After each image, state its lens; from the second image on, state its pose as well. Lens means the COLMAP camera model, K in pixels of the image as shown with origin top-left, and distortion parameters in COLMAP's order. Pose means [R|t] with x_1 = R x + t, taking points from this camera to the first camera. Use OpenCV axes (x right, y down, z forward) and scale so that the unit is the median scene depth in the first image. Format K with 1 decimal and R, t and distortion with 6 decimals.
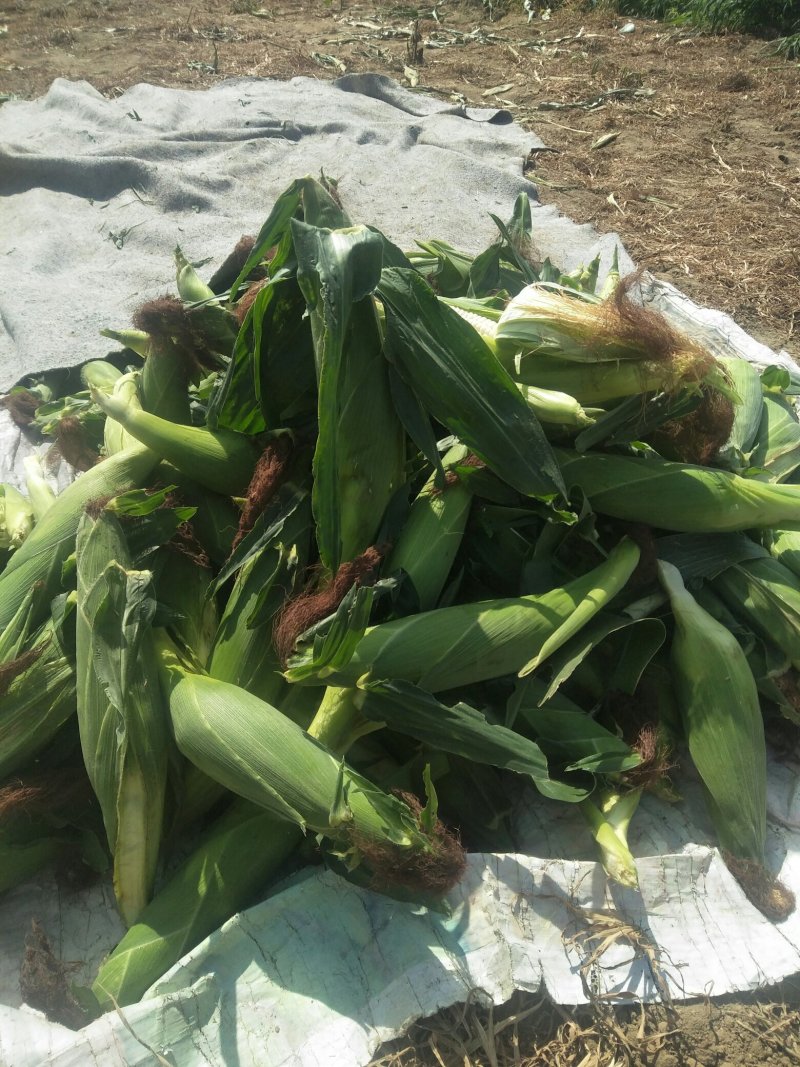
lens RADIAL K [[860.1, 0, 395.6], [0, 860.1, 538.3], [0, 0, 1]] dist [0.043682, -0.001847]
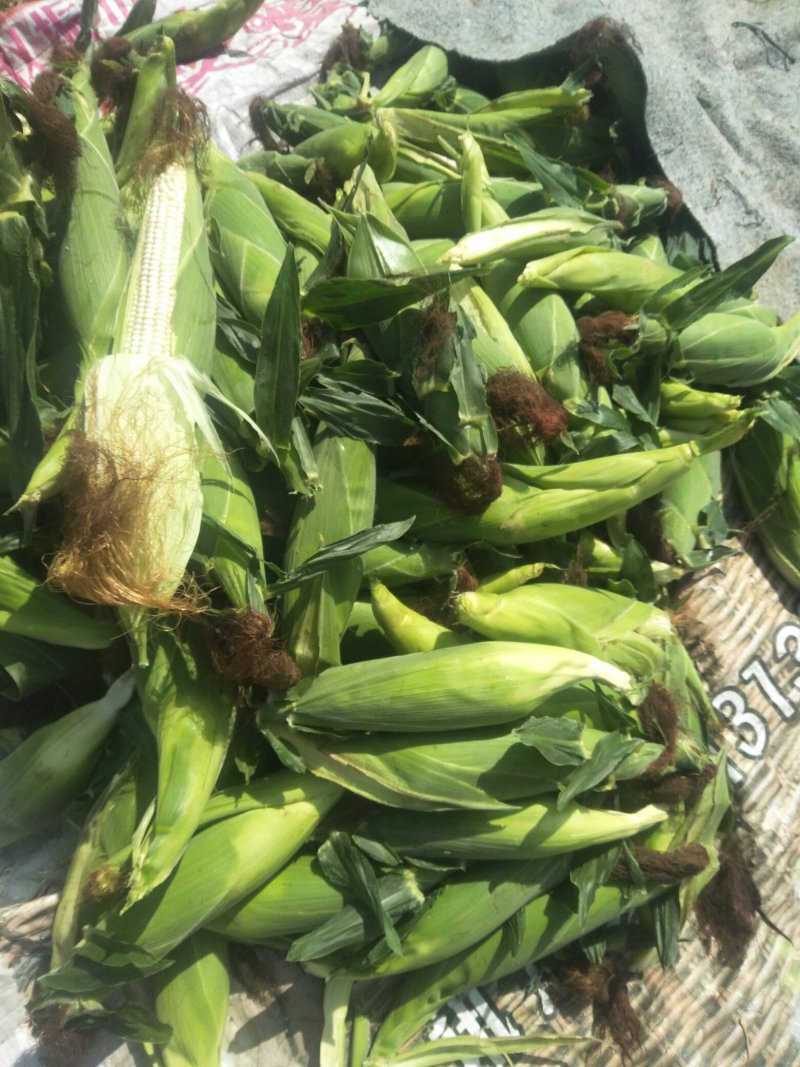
lens RADIAL K [[860.1, 0, 395.6], [0, 860.1, 538.3], [0, 0, 1]] dist [0.043682, -0.001847]
pose [[0.380346, 0.831501, -0.404899, 0.829504], [-0.512986, 0.553957, 0.655727, -0.989820], [0.769534, -0.041696, 0.637243, 0.805921]]
